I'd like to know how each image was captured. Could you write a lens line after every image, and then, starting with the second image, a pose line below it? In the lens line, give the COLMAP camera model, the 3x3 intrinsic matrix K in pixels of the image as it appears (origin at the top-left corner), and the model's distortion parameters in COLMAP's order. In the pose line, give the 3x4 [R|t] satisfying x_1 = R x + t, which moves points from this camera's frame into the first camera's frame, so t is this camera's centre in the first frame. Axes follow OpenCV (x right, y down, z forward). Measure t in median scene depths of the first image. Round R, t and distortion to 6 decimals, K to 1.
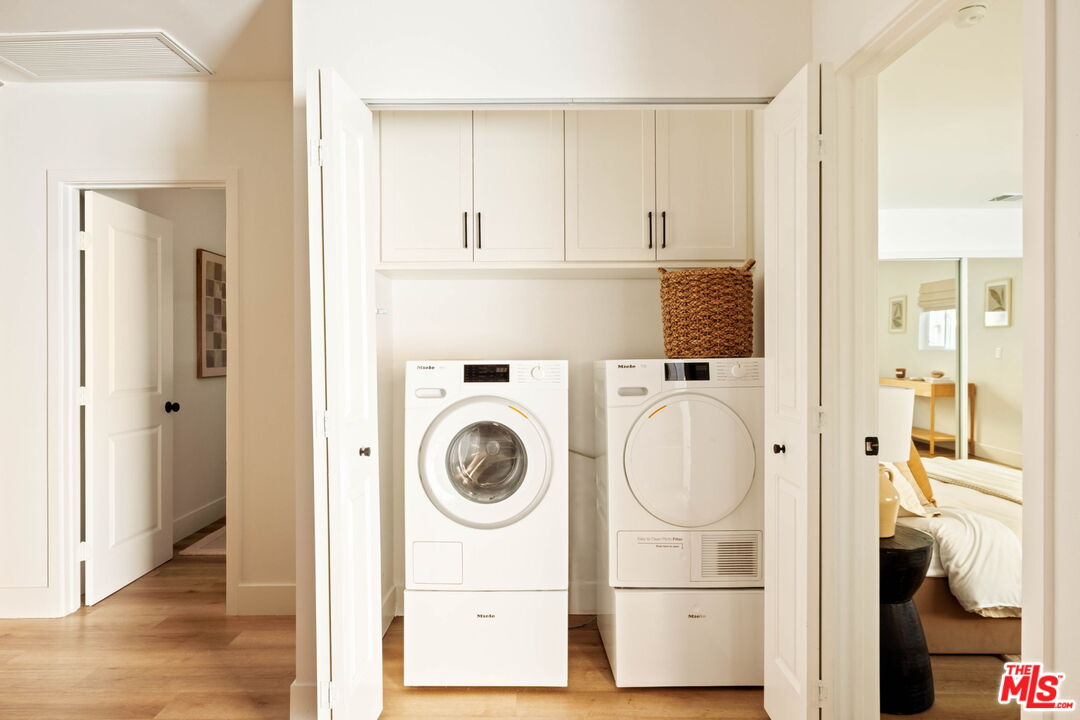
lens RADIAL K [[473.9, 0, 542.8], [0, 473.9, 353.7], [0, 0, 1]] dist [0.011158, -0.014139]
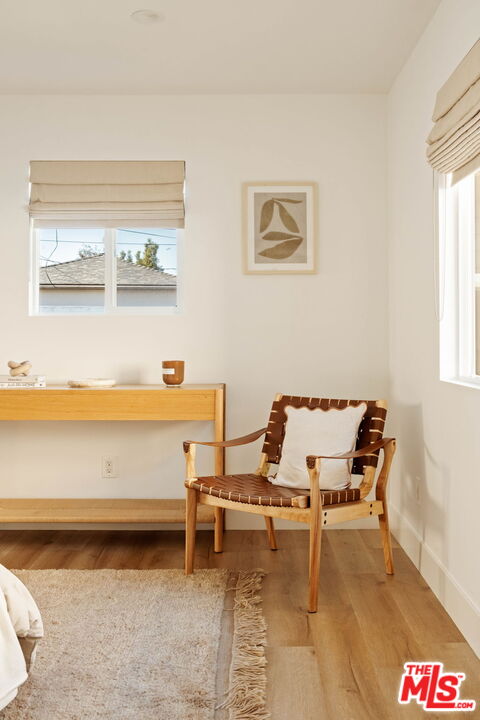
lens RADIAL K [[947.1, 0, 229.9], [0, 947.1, 358.5], [0, 0, 1]] dist [0.003337, 0.006663]
pose [[0.015164, -0.028331, 0.999484, -0.064366], [0.006116, 0.999582, 0.028241, 0.006262], [-0.999866, 0.005685, 0.015331, 0.932856]]
